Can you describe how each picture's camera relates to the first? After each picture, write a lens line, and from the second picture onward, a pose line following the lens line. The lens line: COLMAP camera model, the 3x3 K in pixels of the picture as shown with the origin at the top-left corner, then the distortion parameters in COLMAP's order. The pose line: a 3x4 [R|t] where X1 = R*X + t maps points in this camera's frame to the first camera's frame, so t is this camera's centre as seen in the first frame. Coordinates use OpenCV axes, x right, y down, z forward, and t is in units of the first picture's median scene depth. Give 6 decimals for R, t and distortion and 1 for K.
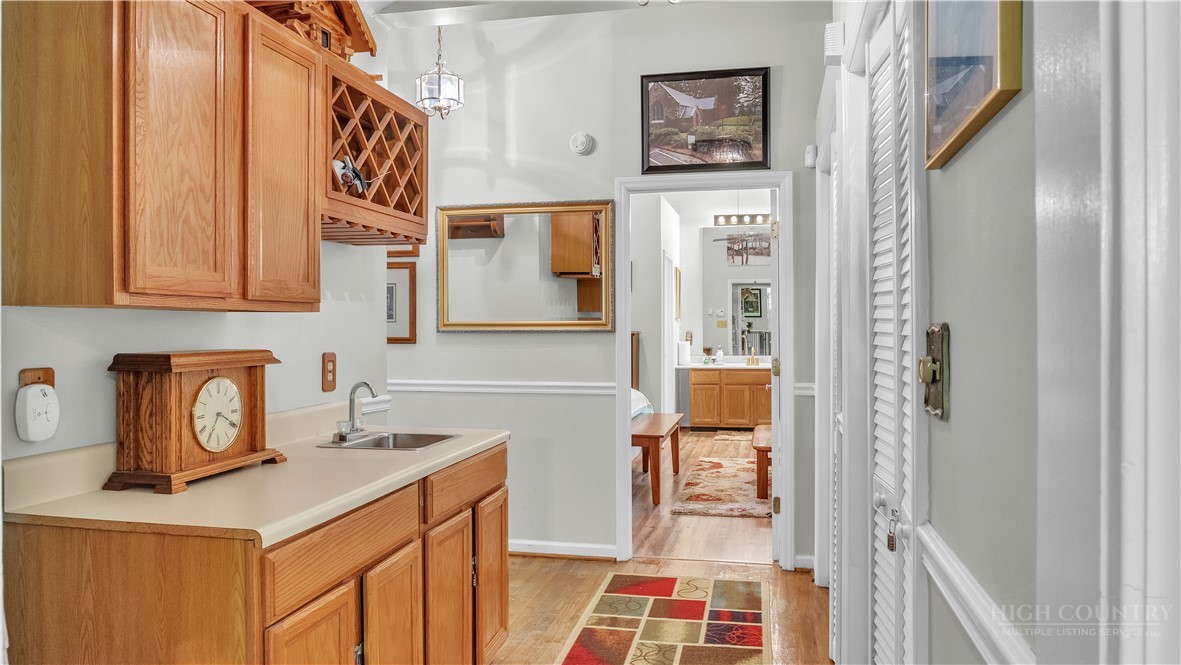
lens RADIAL K [[817.9, 0, 591.1], [0, 817.9, 311.0], [0, 0, 1]] dist [-0.002243, -0.004963]
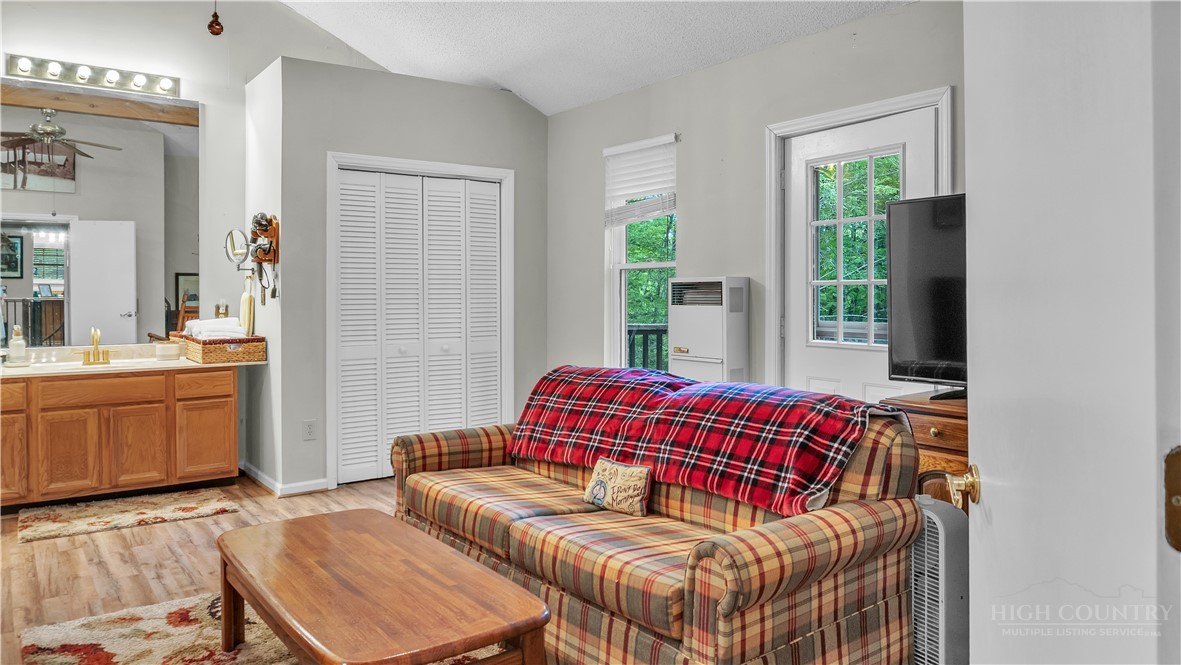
lens RADIAL K [[817.9, 0, 591.1], [0, 817.9, 311.0], [0, 0, 1]] dist [-0.002243, -0.004963]
pose [[0.662408, -0.007332, 0.749107, 0.022180], [-0.021266, 0.999365, 0.028586, 0.012156], [-0.748841, -0.034866, 0.661832, 0.436763]]
